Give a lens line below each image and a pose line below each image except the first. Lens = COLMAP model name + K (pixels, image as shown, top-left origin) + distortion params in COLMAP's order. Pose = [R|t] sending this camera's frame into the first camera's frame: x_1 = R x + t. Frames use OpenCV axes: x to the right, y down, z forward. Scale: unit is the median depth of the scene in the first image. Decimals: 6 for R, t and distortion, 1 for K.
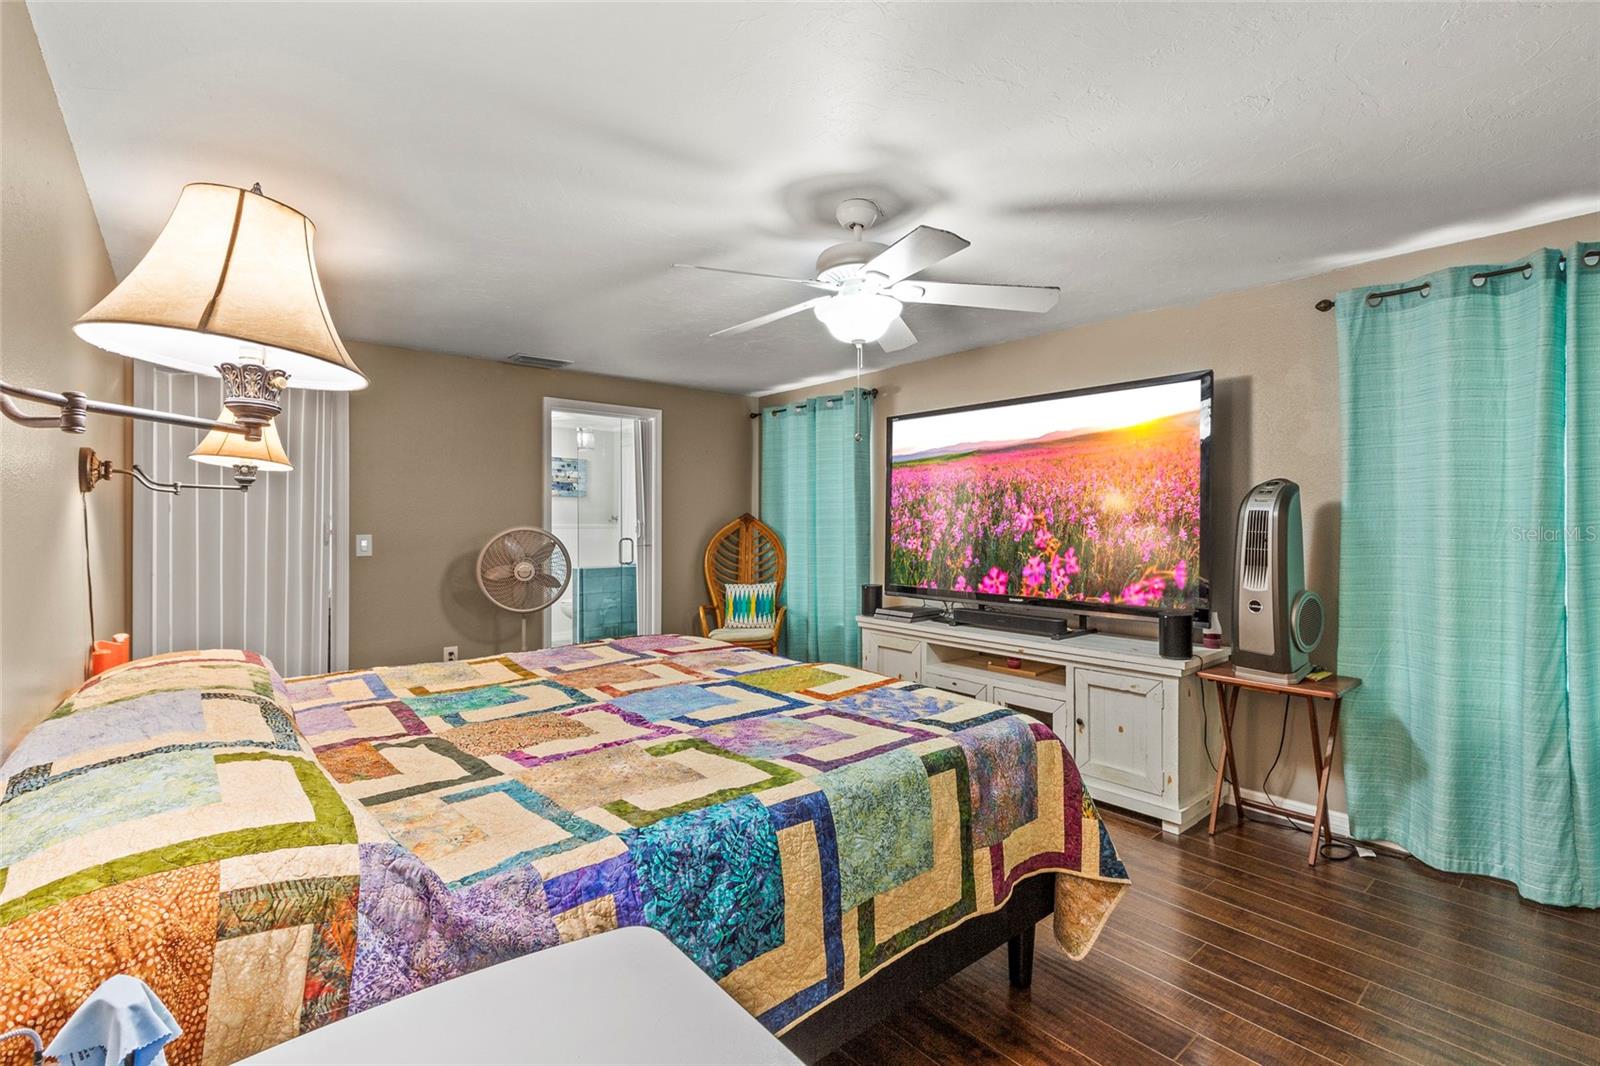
lens RADIAL K [[717.8, 0, 799.7], [0, 717.8, 524.1], [0, 0, 1]] dist [0.005206, -0.001427]
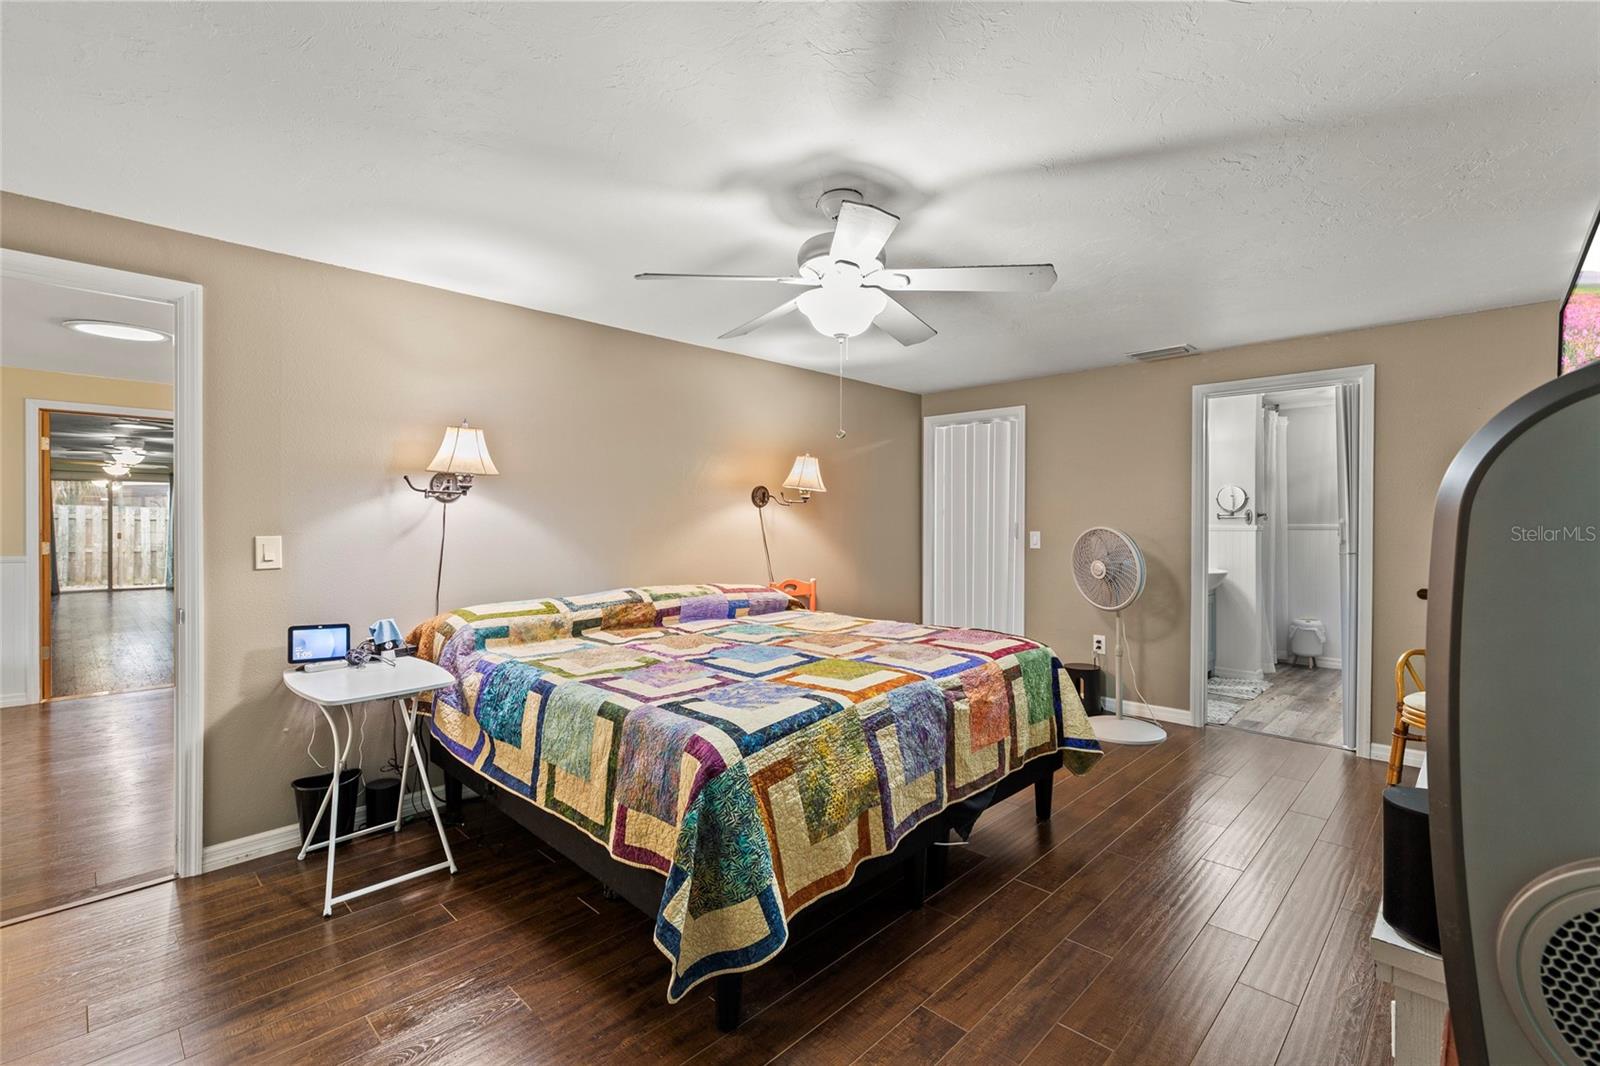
lens RADIAL K [[717.8, 0, 824.8], [0, 717.8, 518.8], [0, 0, 1]] dist [0.005206, -0.001427]
pose [[0.095675, -0.004607, -0.995402, 0.566493], [-0.002991, 0.999983, -0.004915, -0.000148], [0.995408, 0.003447, 0.095660, 0.478400]]
